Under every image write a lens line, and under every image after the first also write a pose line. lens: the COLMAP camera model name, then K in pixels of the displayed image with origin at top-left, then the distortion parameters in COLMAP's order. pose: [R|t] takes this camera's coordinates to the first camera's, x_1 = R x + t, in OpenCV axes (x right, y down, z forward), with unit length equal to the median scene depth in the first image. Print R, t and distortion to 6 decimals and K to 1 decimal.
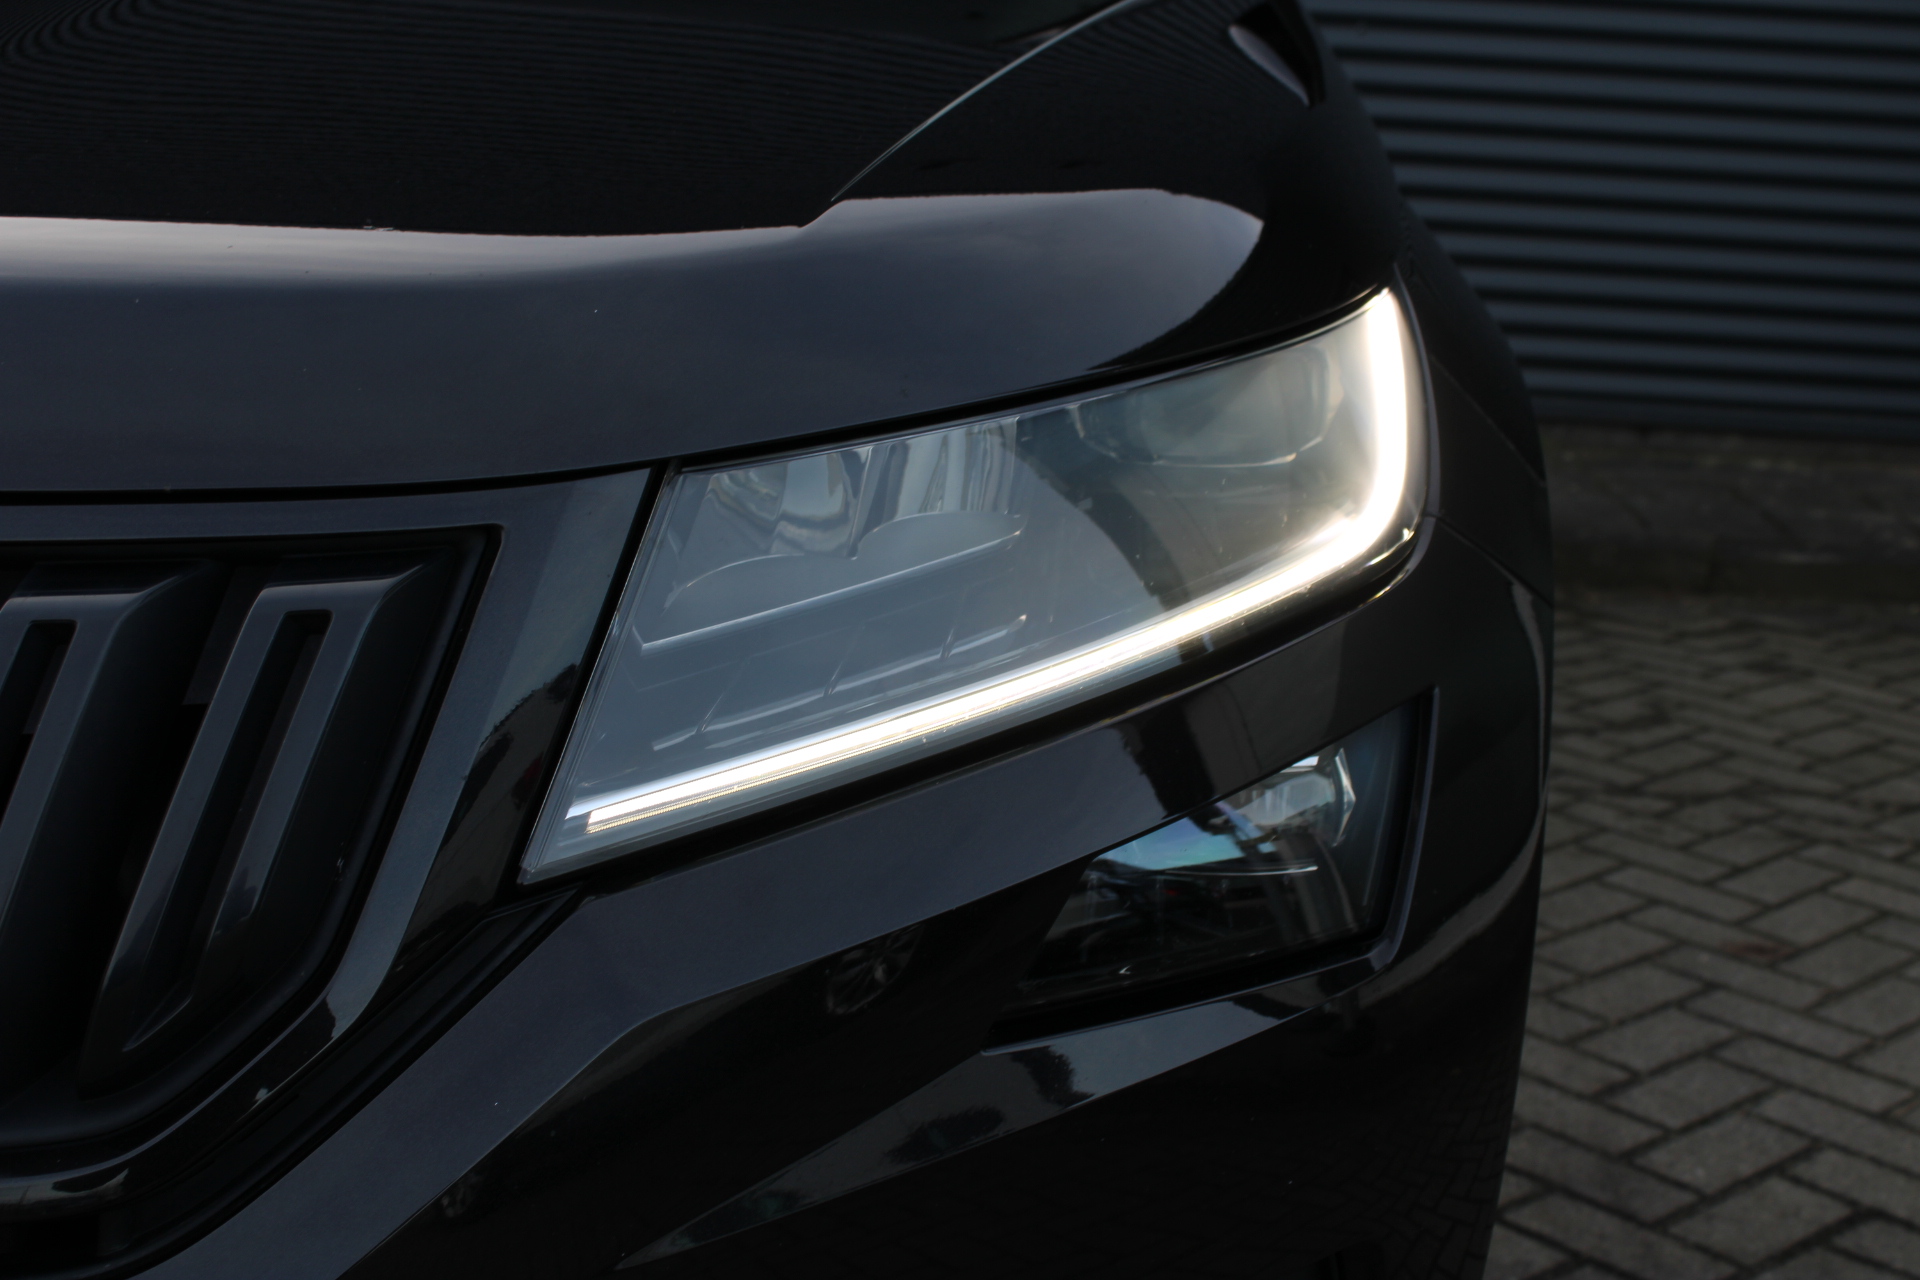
lens RADIAL K [[2706.3, 0, 979.0], [0, 2706.3, 639.0], [0, 0, 1]] dist [0.008181, 0.000000]
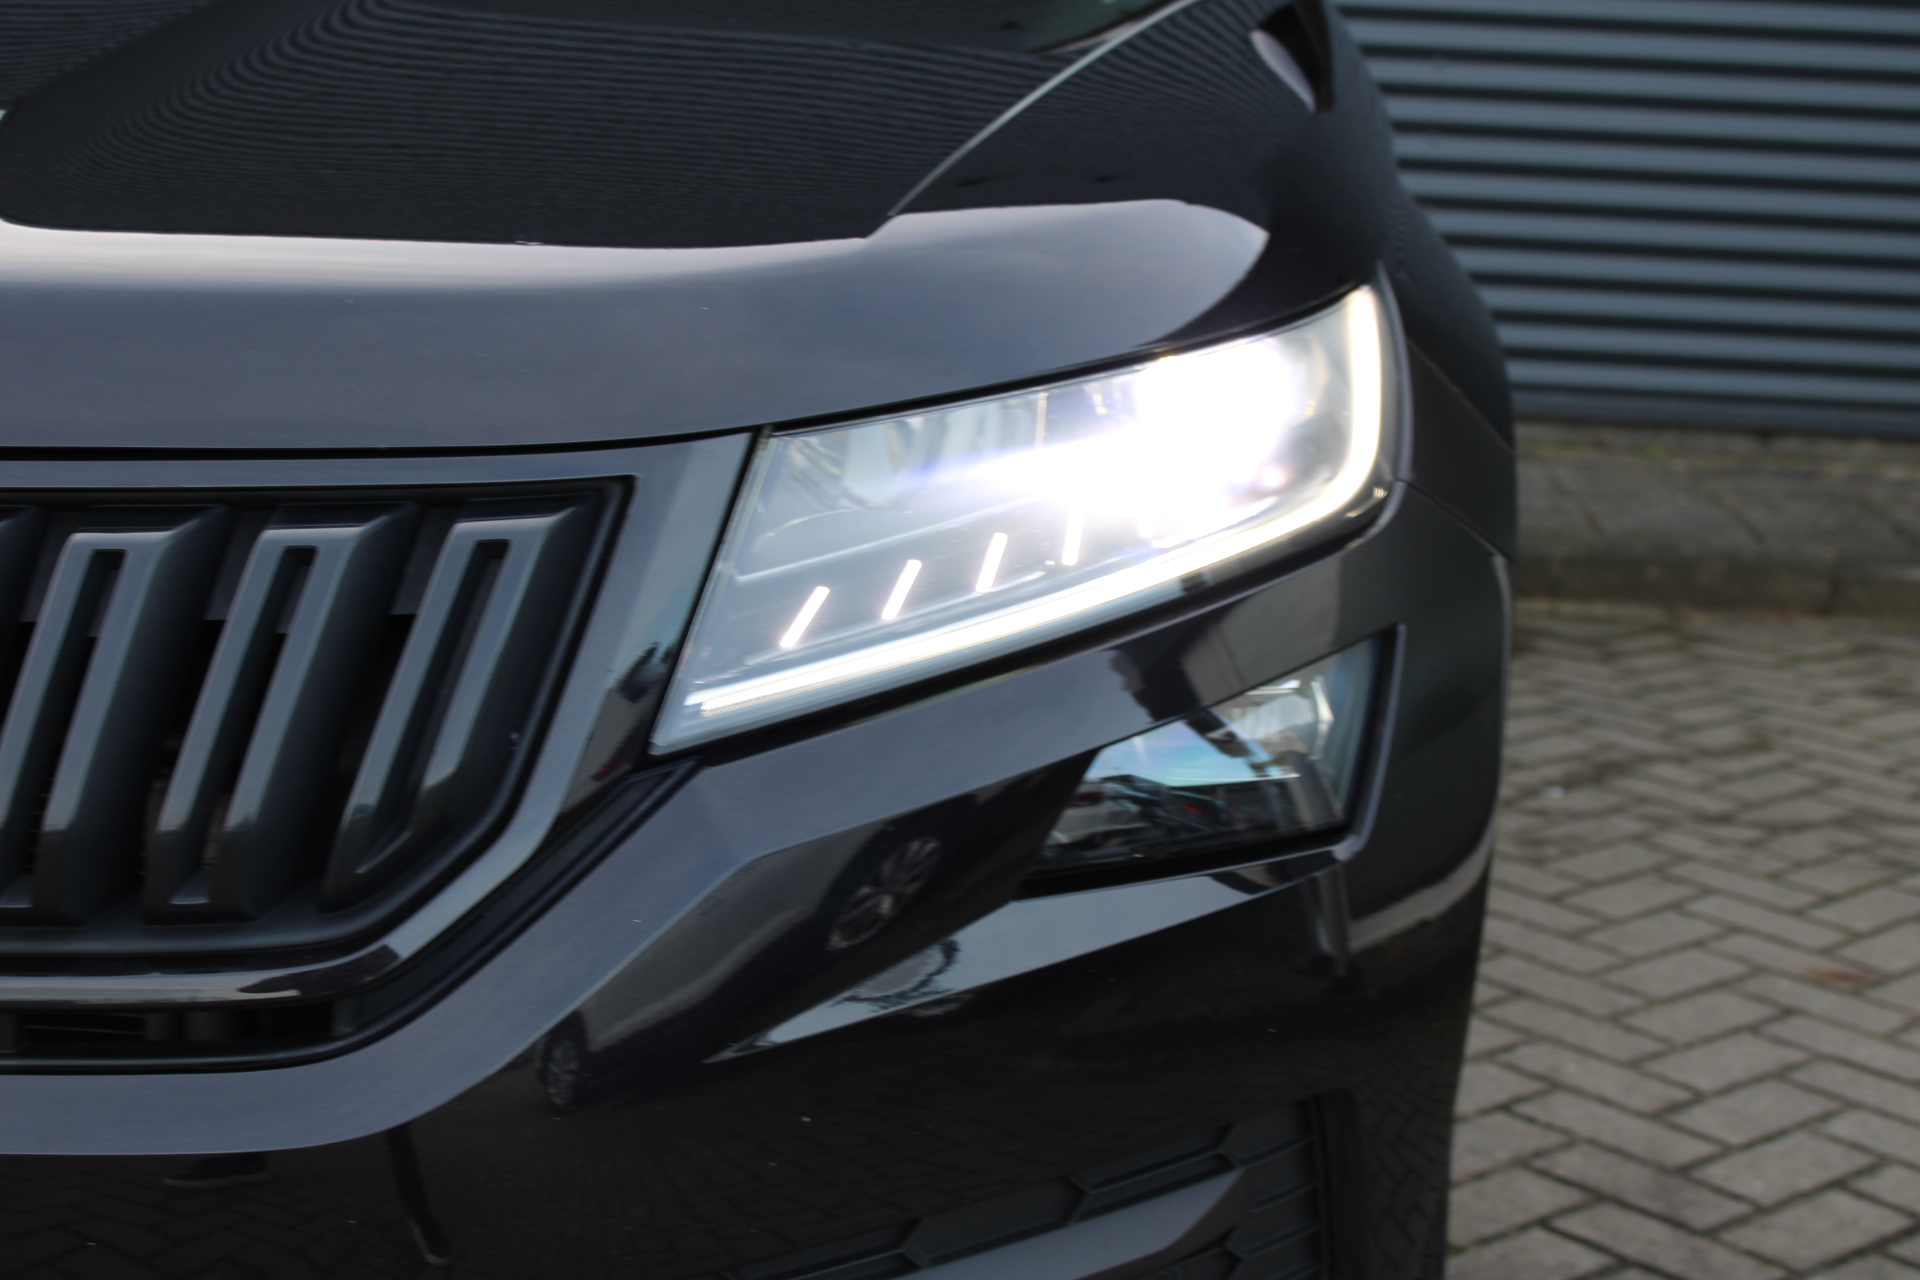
lens RADIAL K [[3243.9, 0, 945.9], [0, 3243.9, 641.0], [0, 0, 1]] dist [0.037689, 0.000000]
pose [[0.999745, -0.002925, -0.022369, 0.001494], [0.002530, 0.999840, -0.017689, 0.022152], [0.022418, 0.017628, 0.999593, -0.184194]]
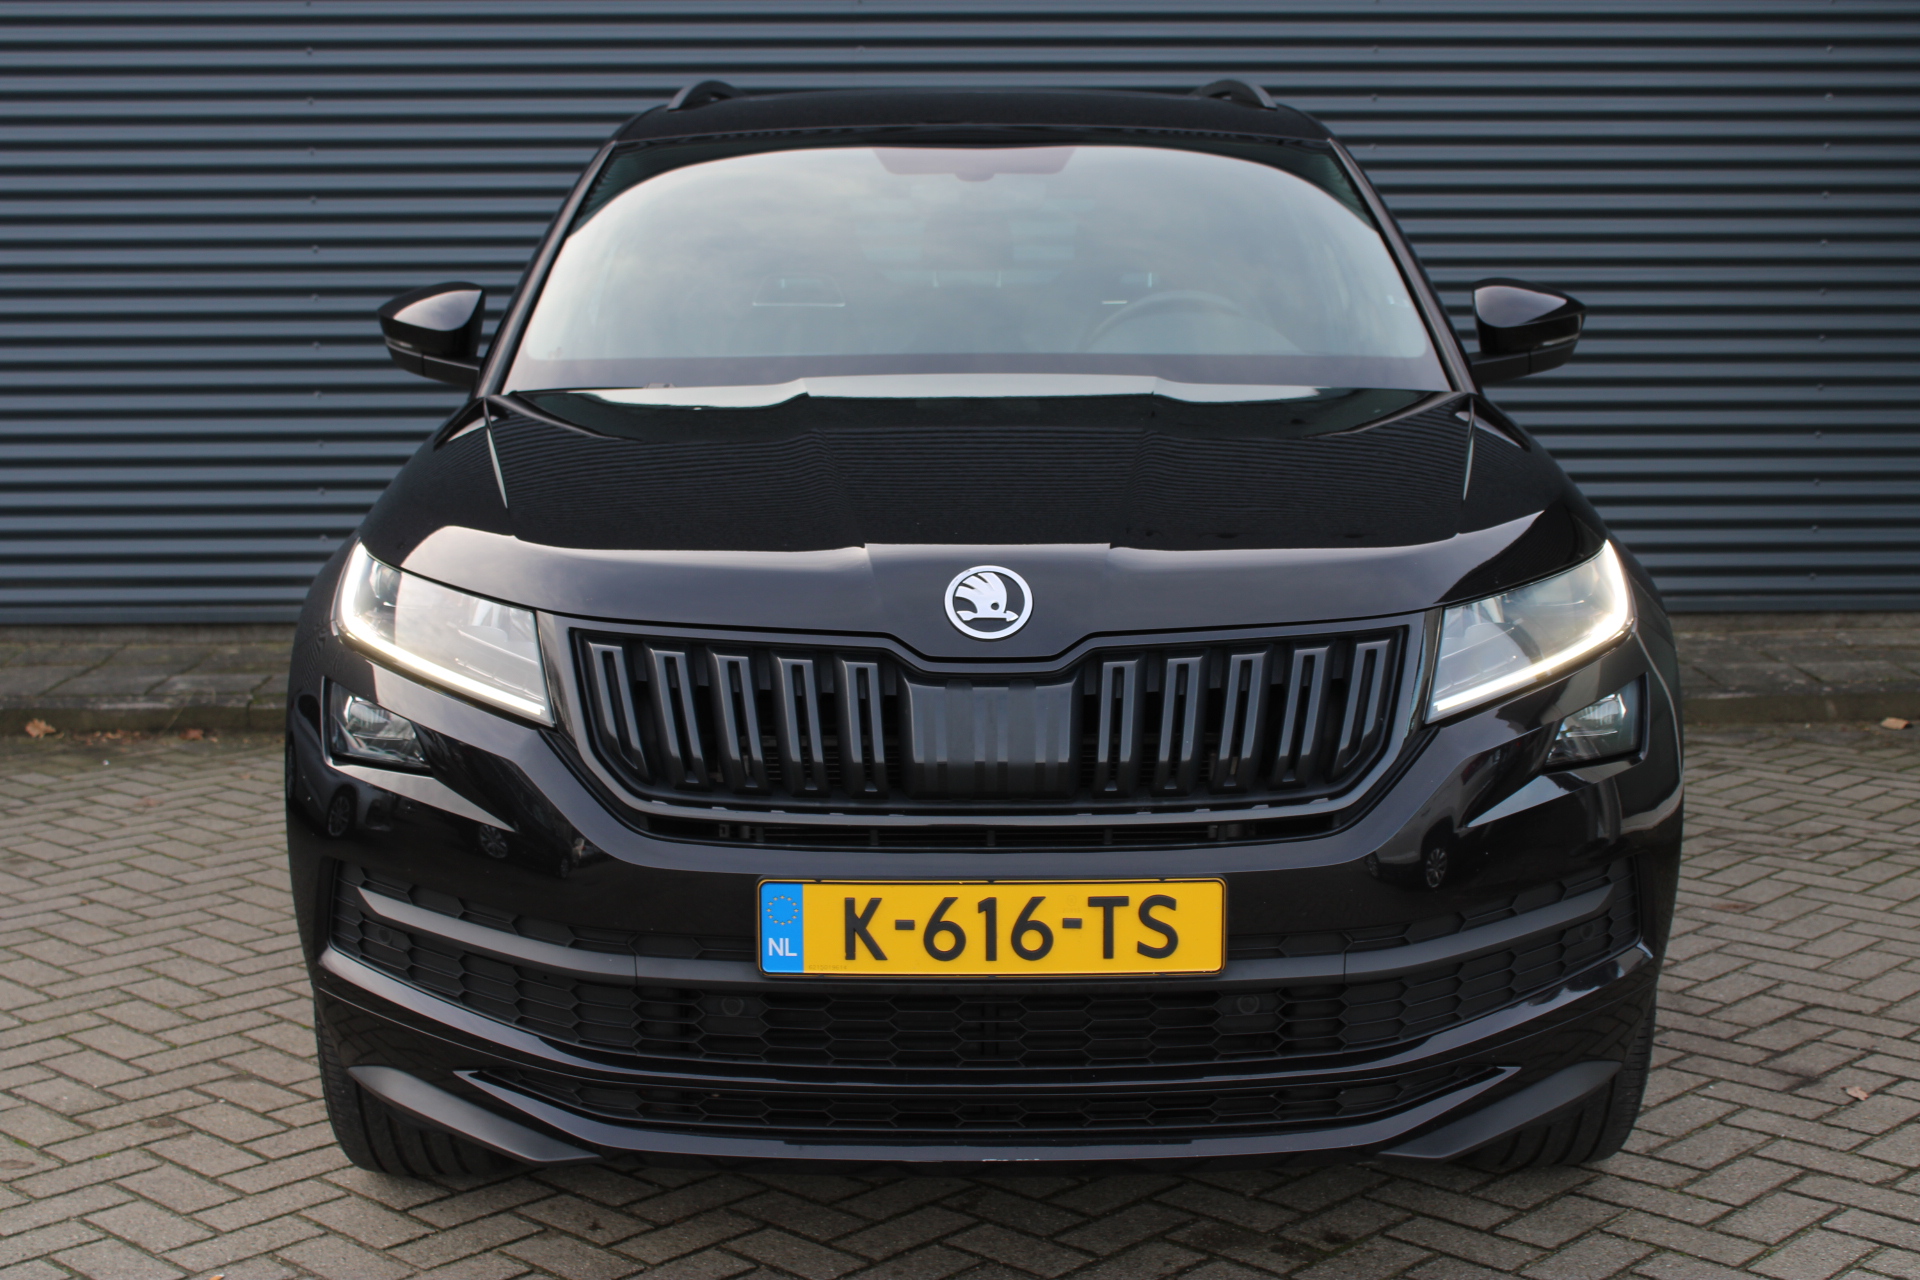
lens RADIAL K [[2706.3, 0, 967.9], [0, 2706.3, 591.0], [0, 0, 1]] dist [0.008181, 0.000000]
pose [[0.997312, -0.063273, 0.036944, -0.308794], [0.066913, 0.991959, -0.107424, 0.089778], [-0.029850, 0.109607, 0.993527, -0.885044]]
